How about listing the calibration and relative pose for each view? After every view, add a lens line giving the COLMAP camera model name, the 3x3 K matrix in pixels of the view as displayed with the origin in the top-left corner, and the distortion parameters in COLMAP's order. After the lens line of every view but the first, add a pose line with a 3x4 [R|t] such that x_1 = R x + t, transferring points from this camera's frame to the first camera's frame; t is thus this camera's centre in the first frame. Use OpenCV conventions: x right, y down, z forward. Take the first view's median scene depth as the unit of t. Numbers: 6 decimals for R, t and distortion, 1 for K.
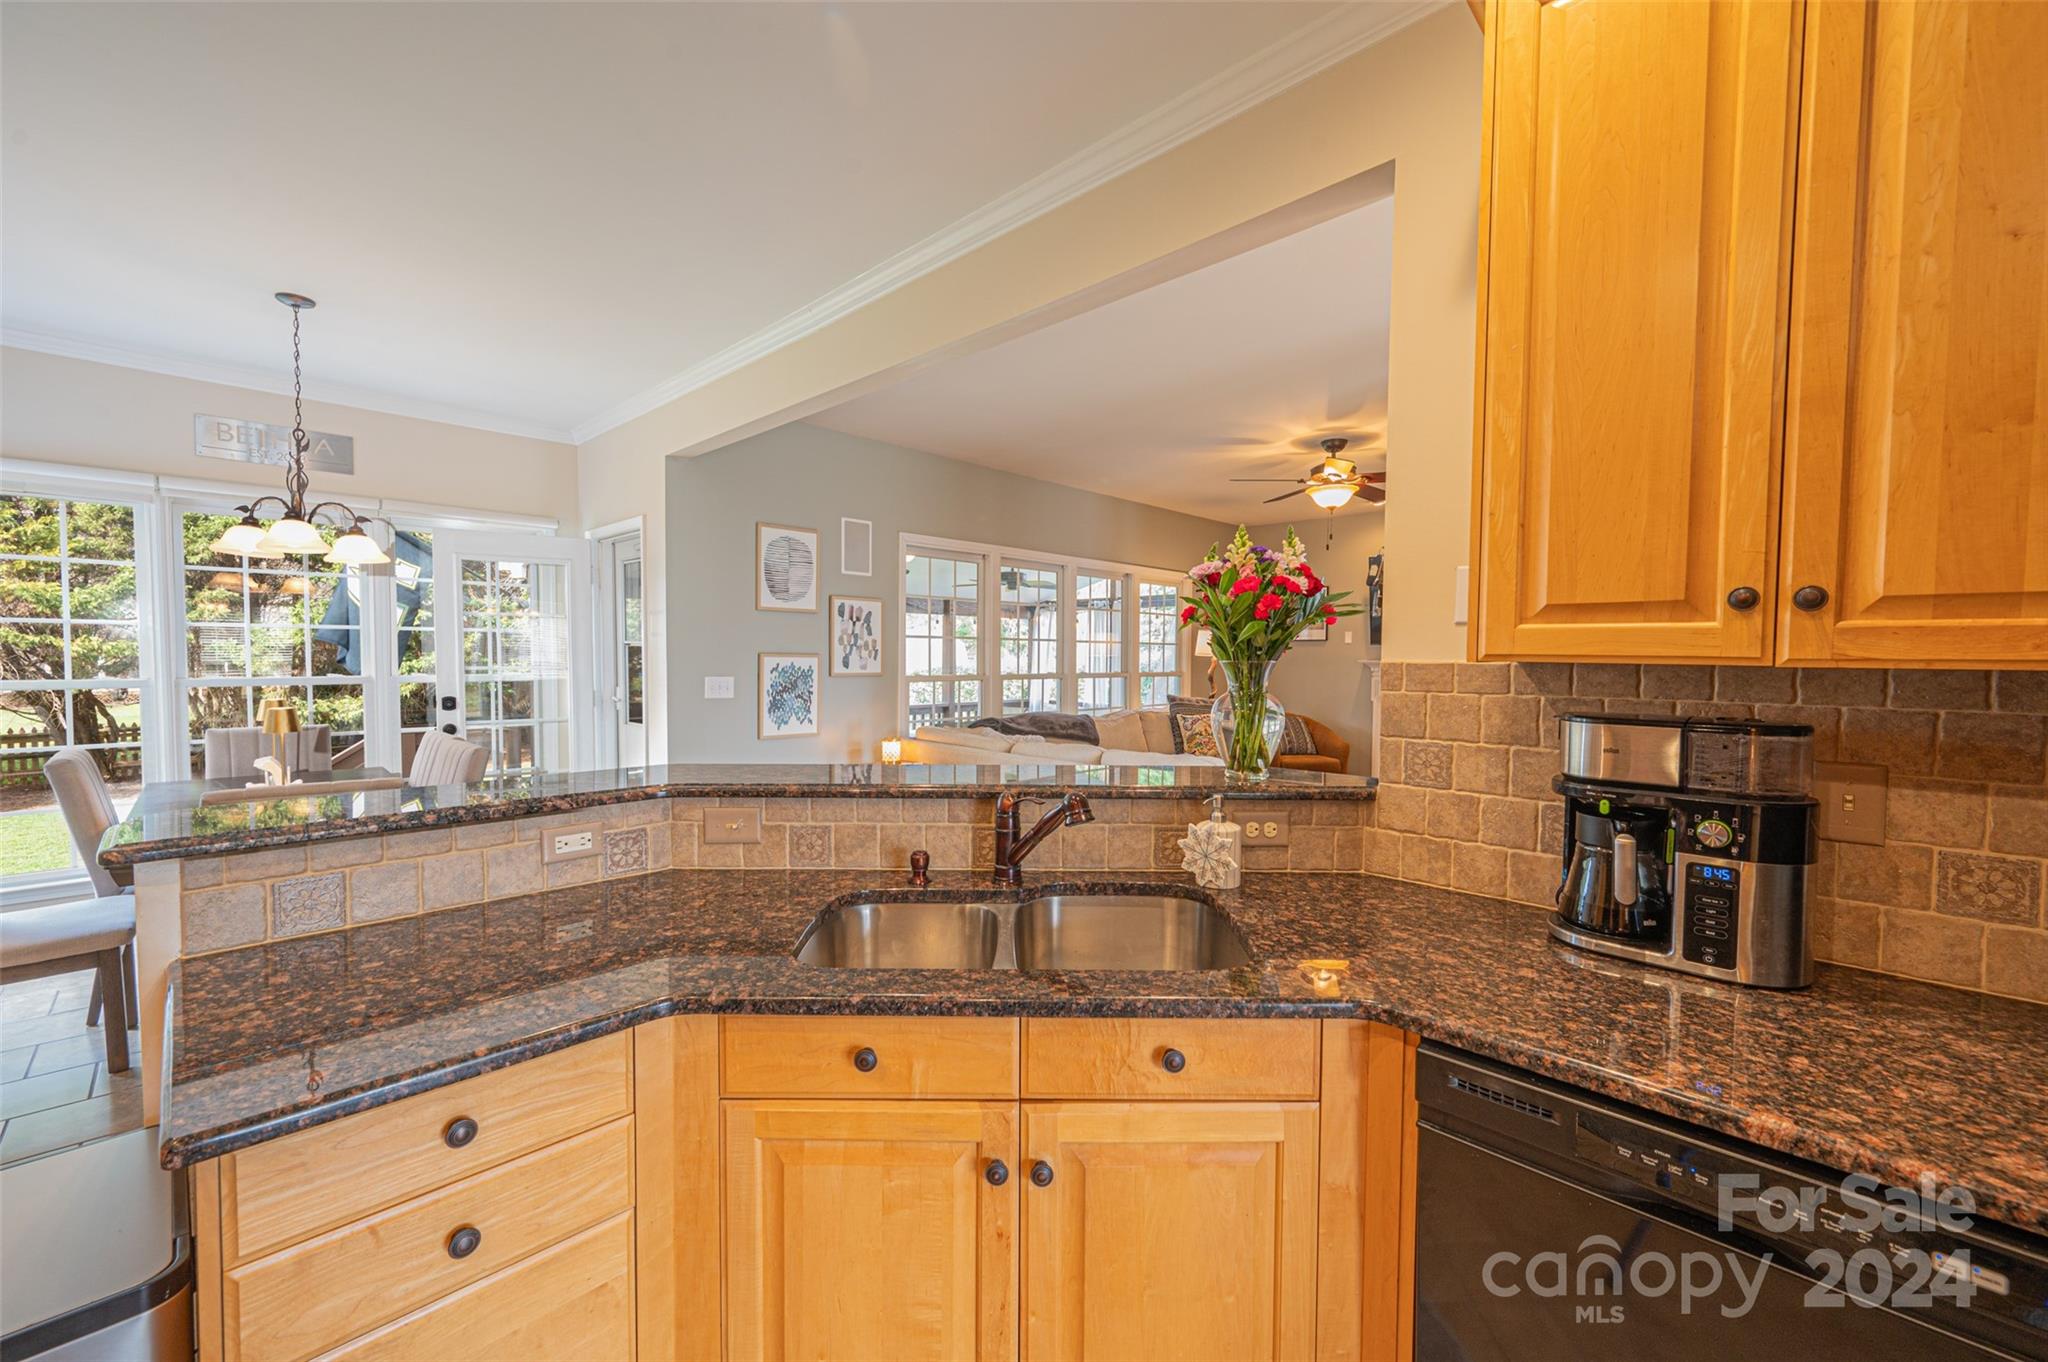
lens RADIAL K [[809.8, 0, 1024.0], [0, 809.8, 681.0], [0, 0, 1]] dist [0.000683, 0.000254]
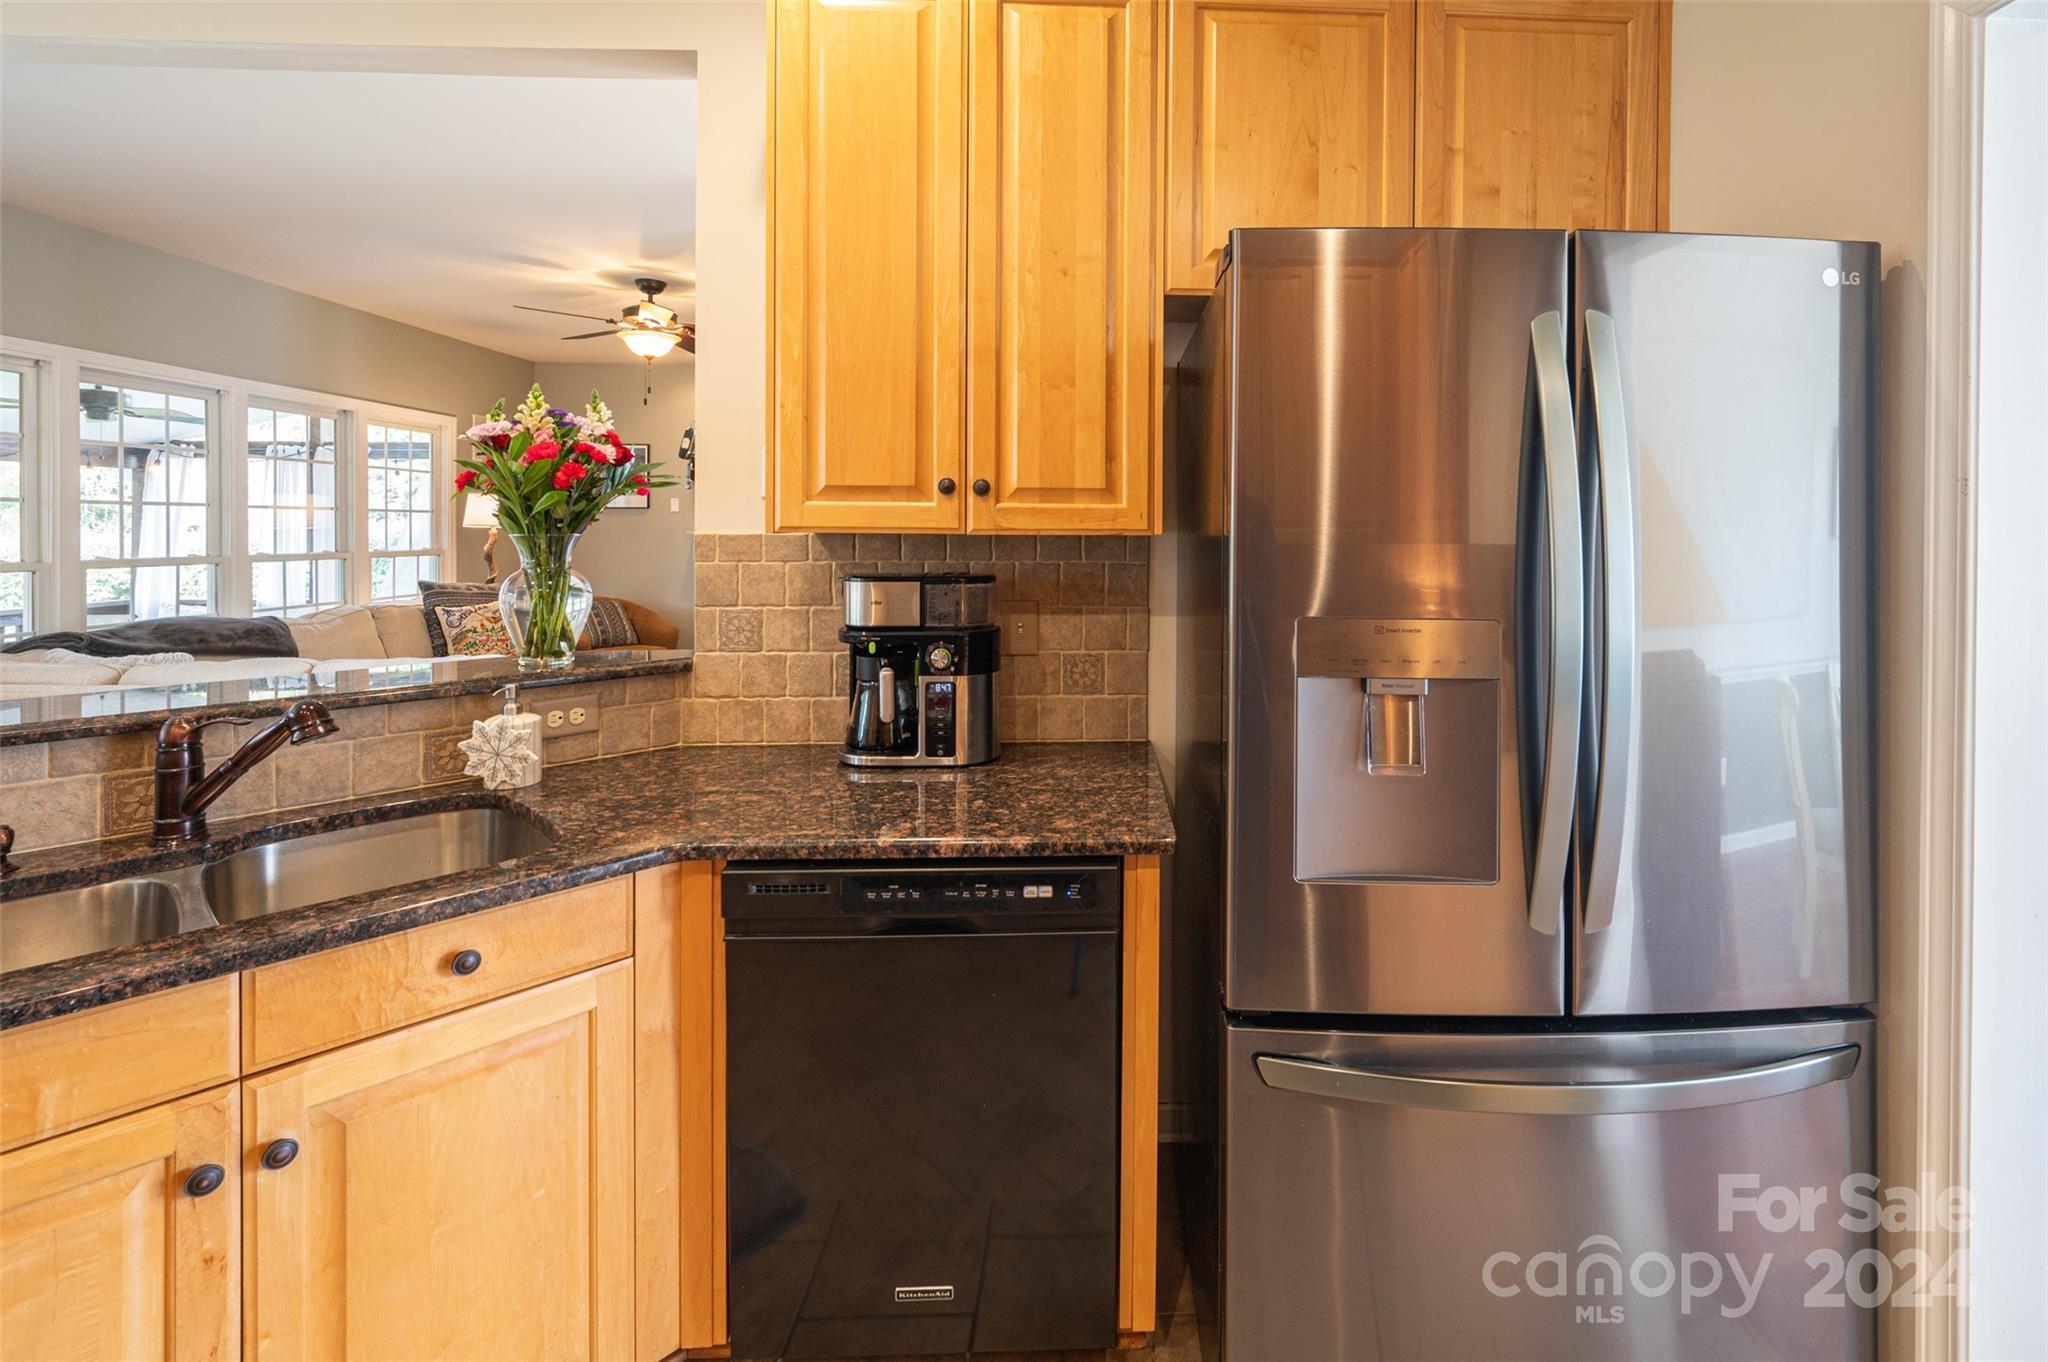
lens RADIAL K [[969.4, 0, 1146.1], [0, 969.4, 530.0], [0, 0, 1]] dist [-0.000663, 0.000261]
pose [[0.677147, -0.008974, 0.735793, -0.091147], [0.027888, 0.999520, -0.013475, 0.005104], [-0.735319, 0.029645, 0.677073, -0.311020]]
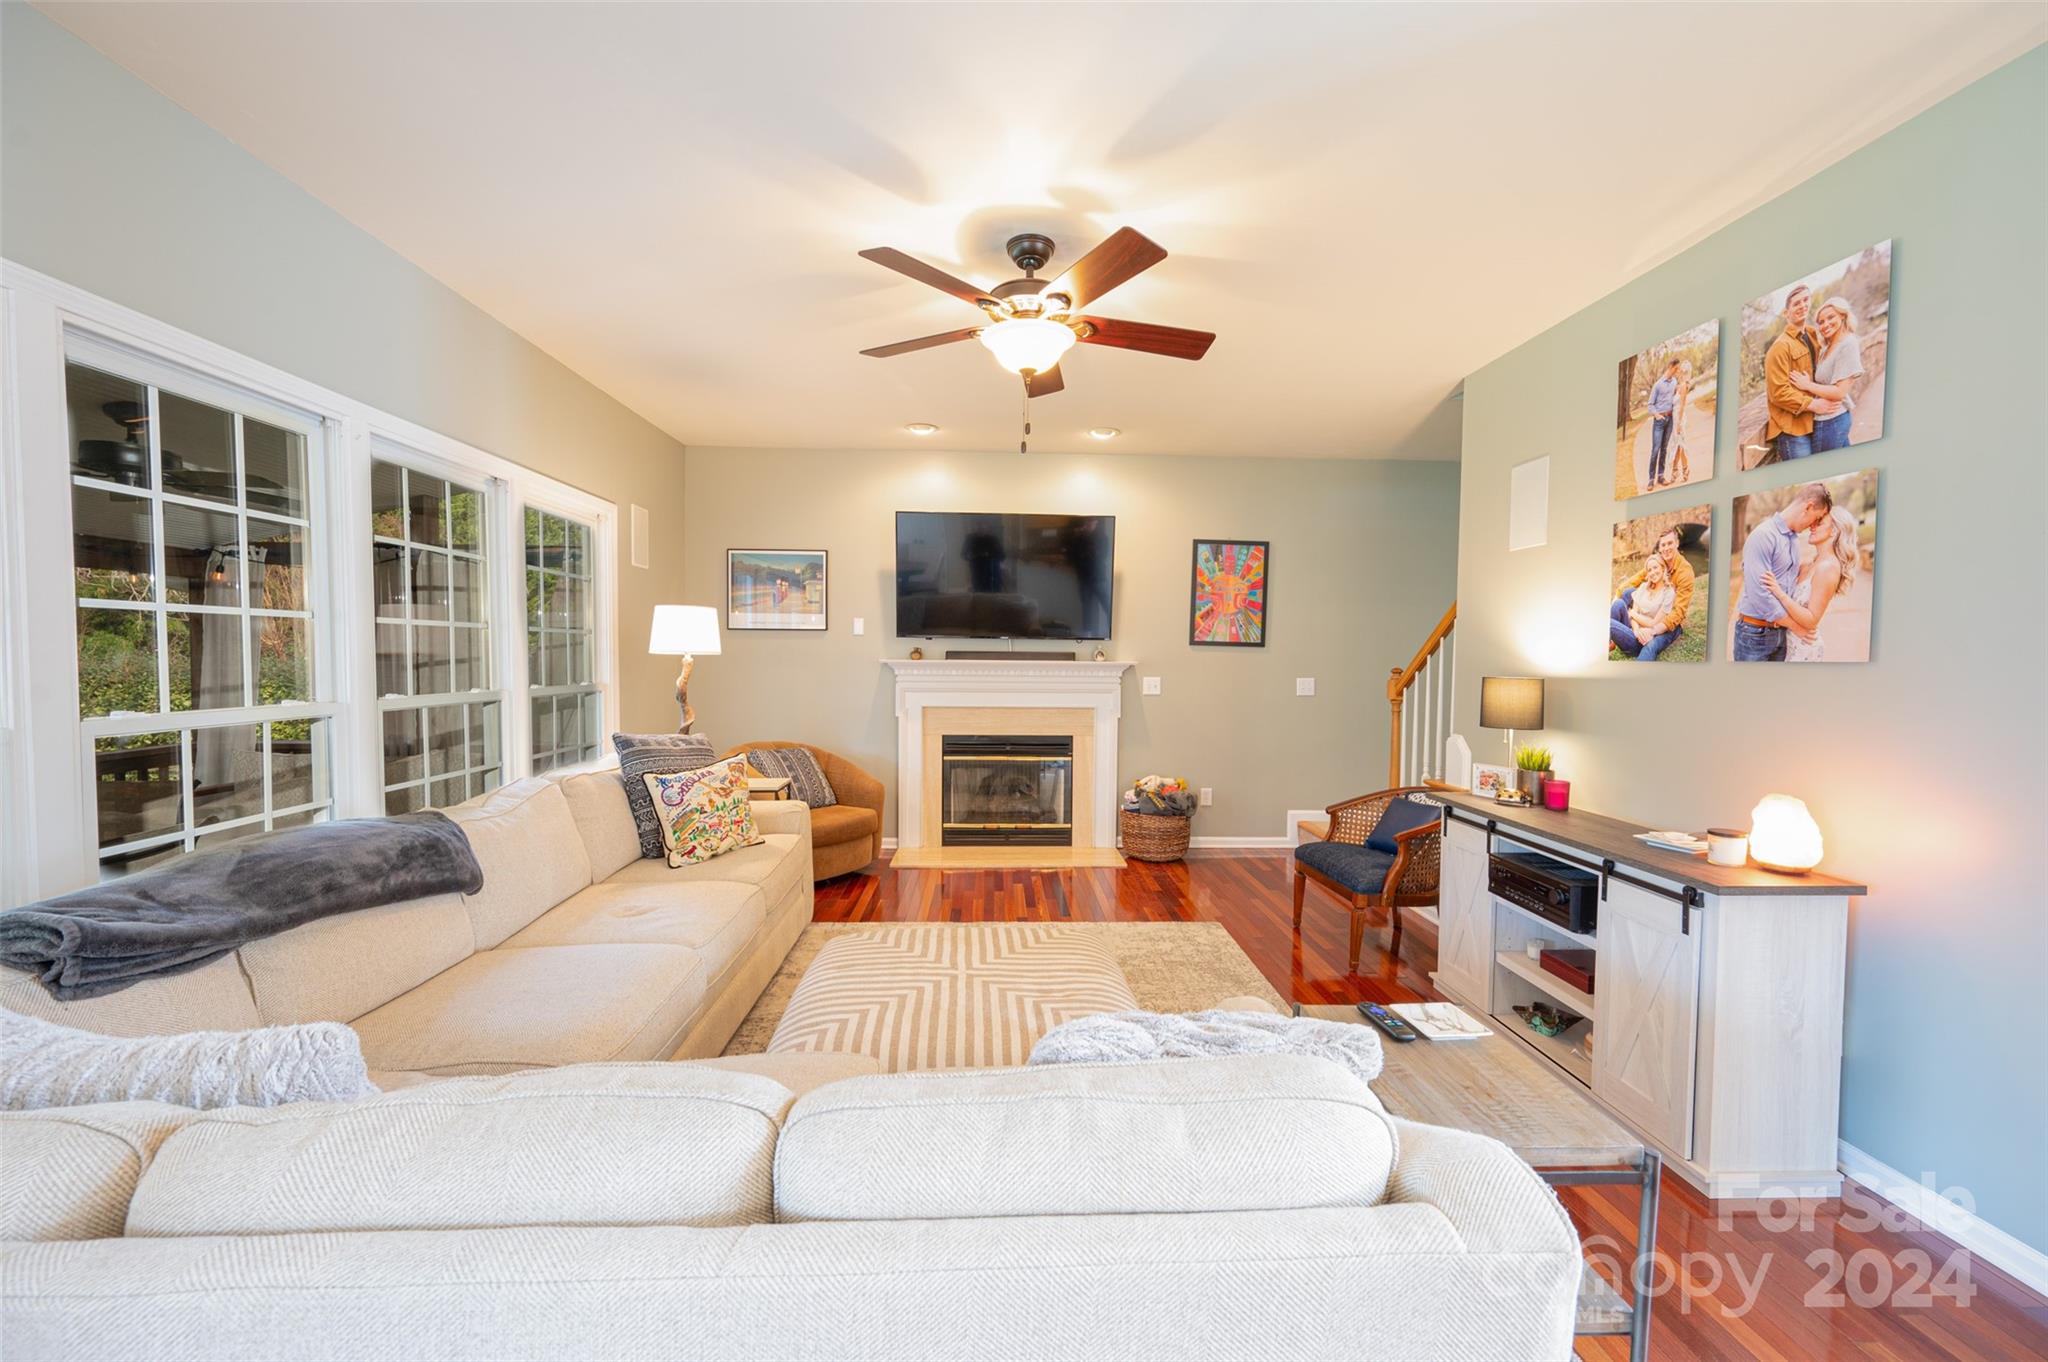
lens RADIAL K [[809.8, 0, 1024.0], [0, 809.8, 681.0], [0, 0, 1]] dist [0.000683, 0.000254]
pose [[0.684493, -0.028005, 0.728481, -0.032305], [0.022691, 0.999596, 0.017106, -0.079702], [-0.728666, 0.004821, 0.684852, 2.206007]]
